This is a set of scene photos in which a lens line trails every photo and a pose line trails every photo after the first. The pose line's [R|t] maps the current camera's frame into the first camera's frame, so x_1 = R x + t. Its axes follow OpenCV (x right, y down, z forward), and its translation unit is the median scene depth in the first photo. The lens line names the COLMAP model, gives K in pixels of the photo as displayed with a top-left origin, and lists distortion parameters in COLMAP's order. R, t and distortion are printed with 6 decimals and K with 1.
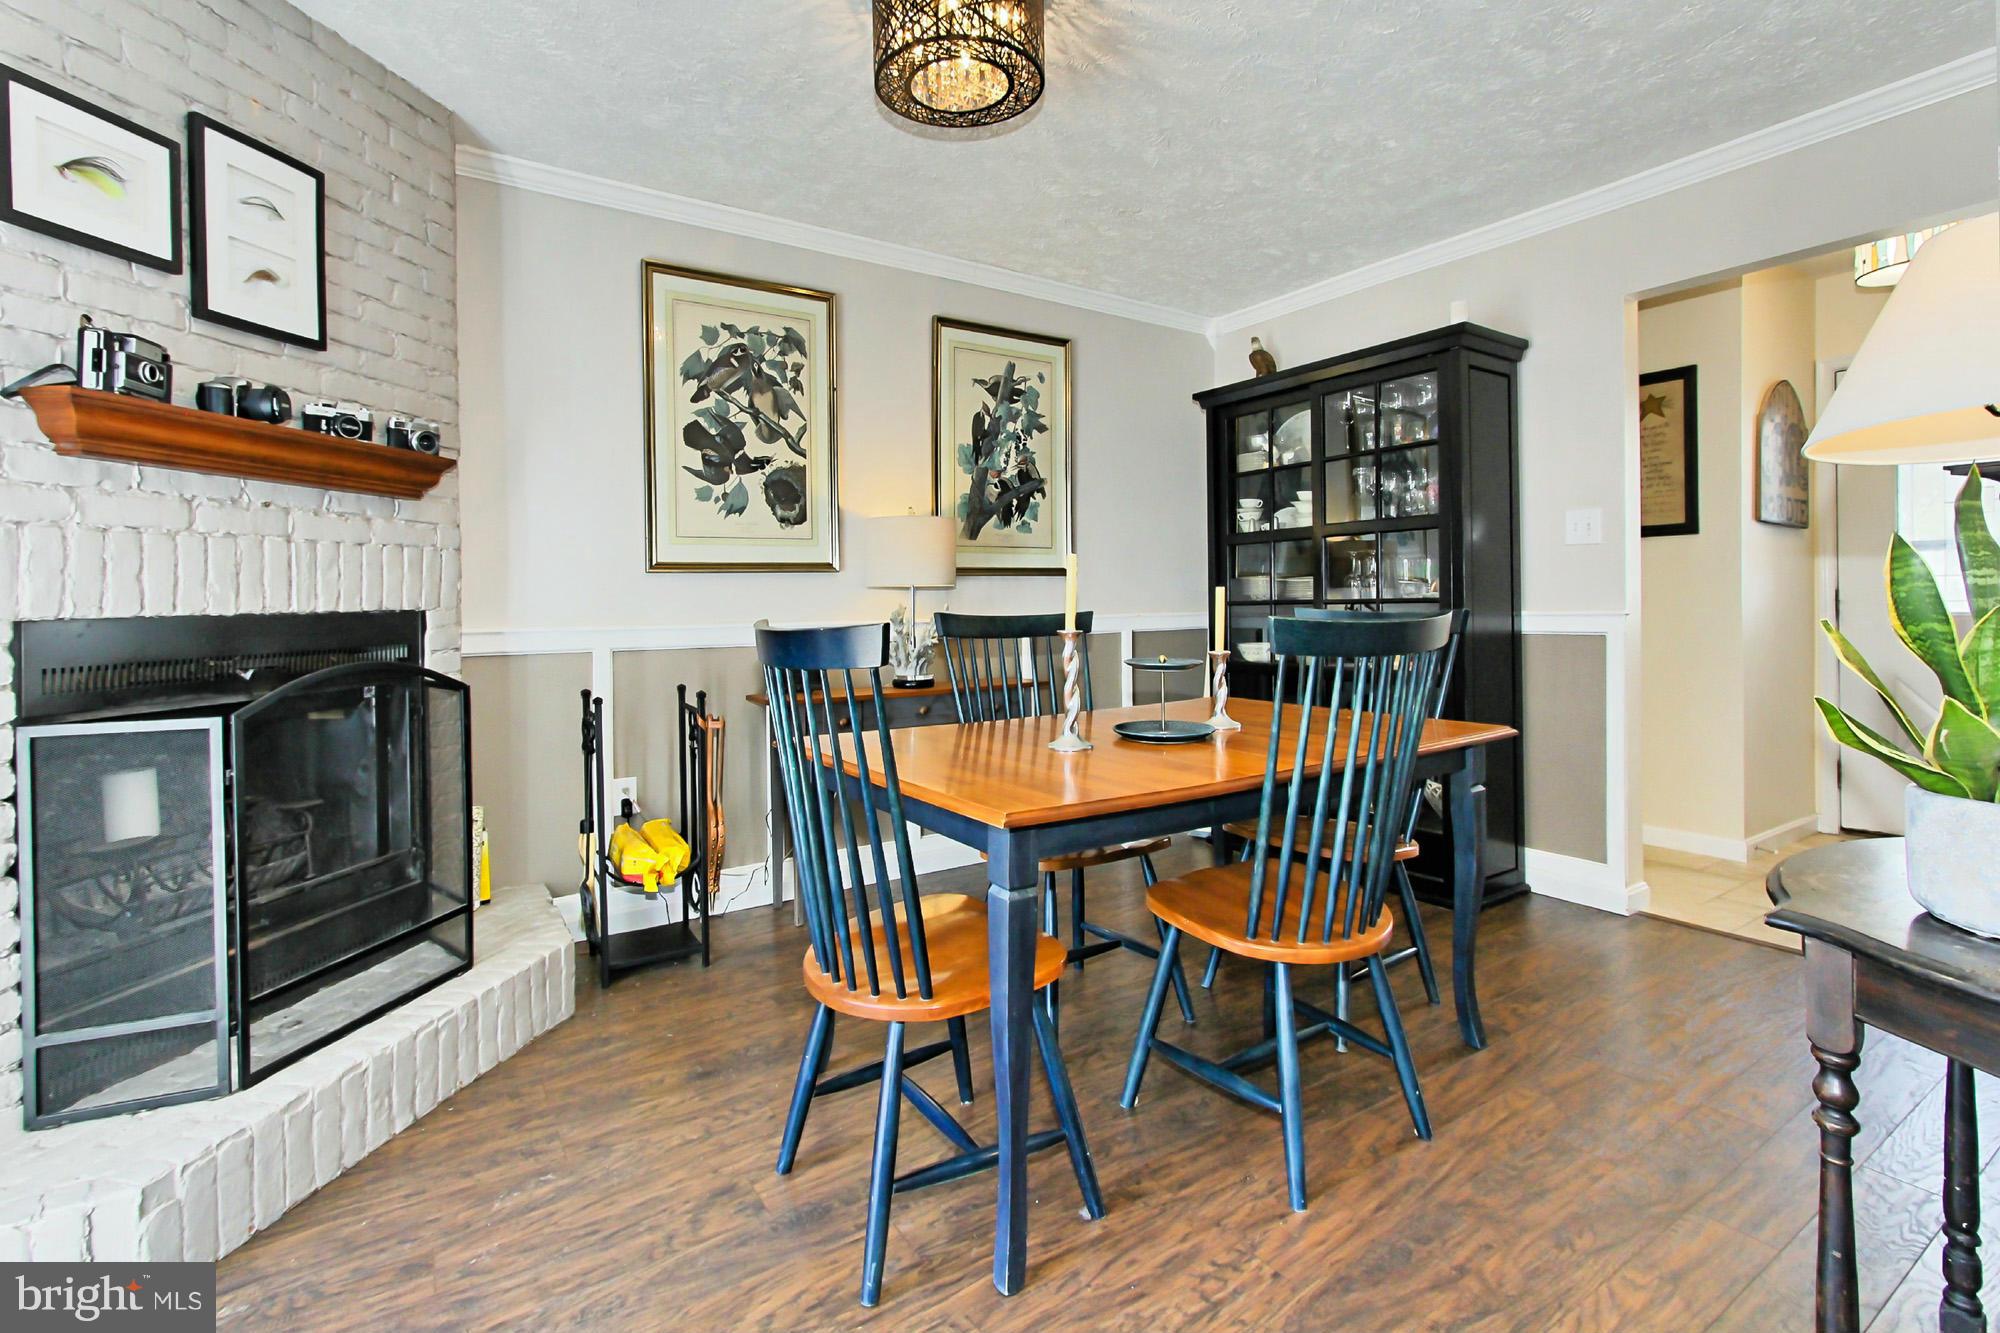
lens RADIAL K [[944.6, 0, 993.6], [0, 944.6, 592.7], [0, 0, 1]] dist [-0.002940, 0.000325]
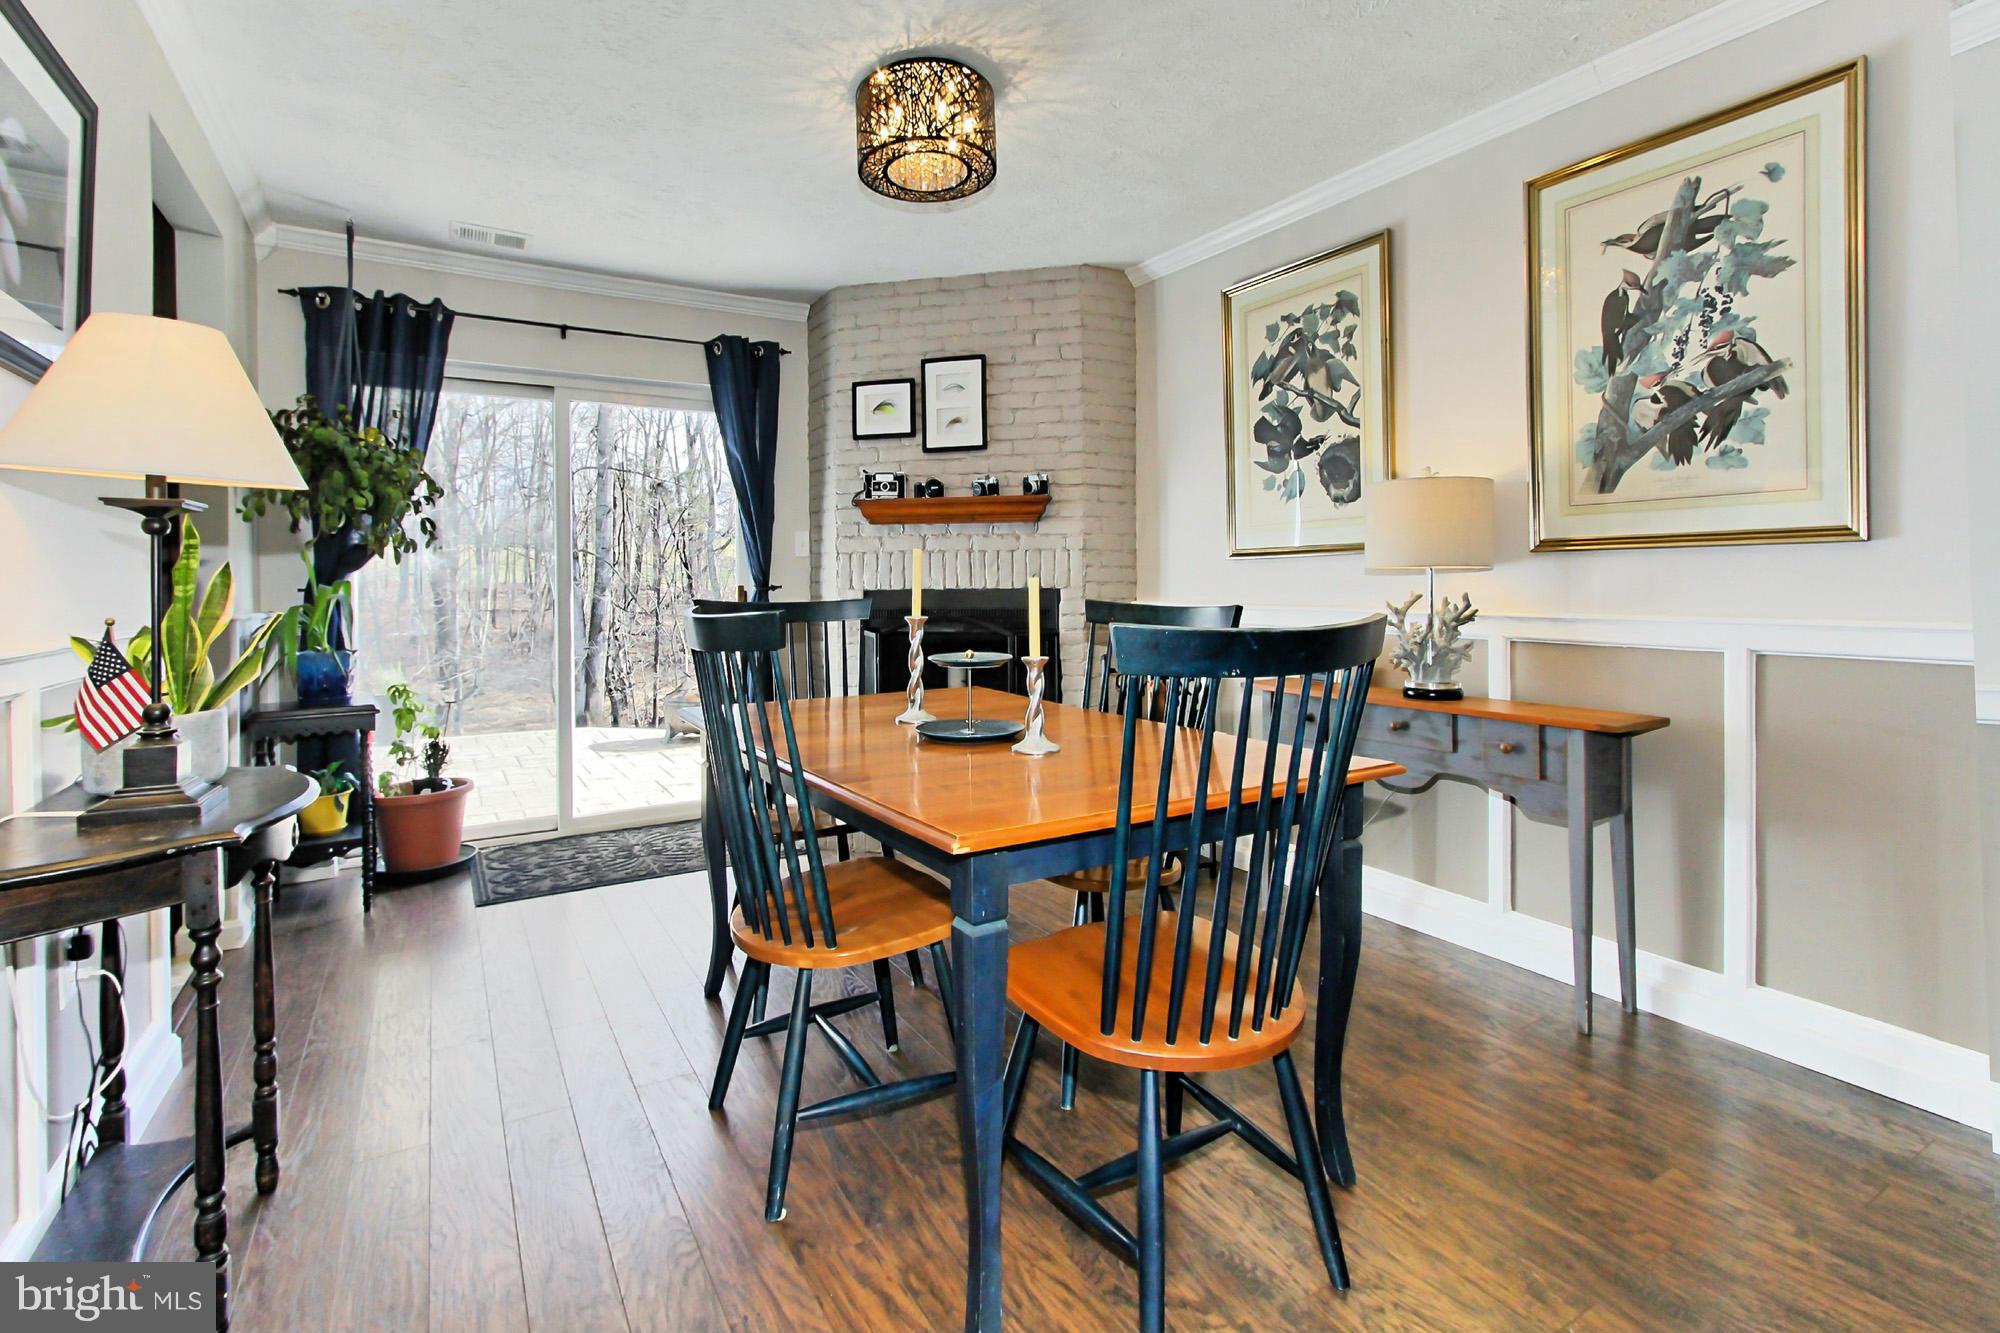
lens RADIAL K [[944.6, 0, 993.6], [0, 944.6, 592.7], [0, 0, 1]] dist [-0.002940, 0.000325]
pose [[-0.062284, 0.024111, -0.997767, 0.749770], [0.011842, 0.999656, 0.023417, -0.009537], [0.997988, -0.010357, -0.062548, 0.721694]]
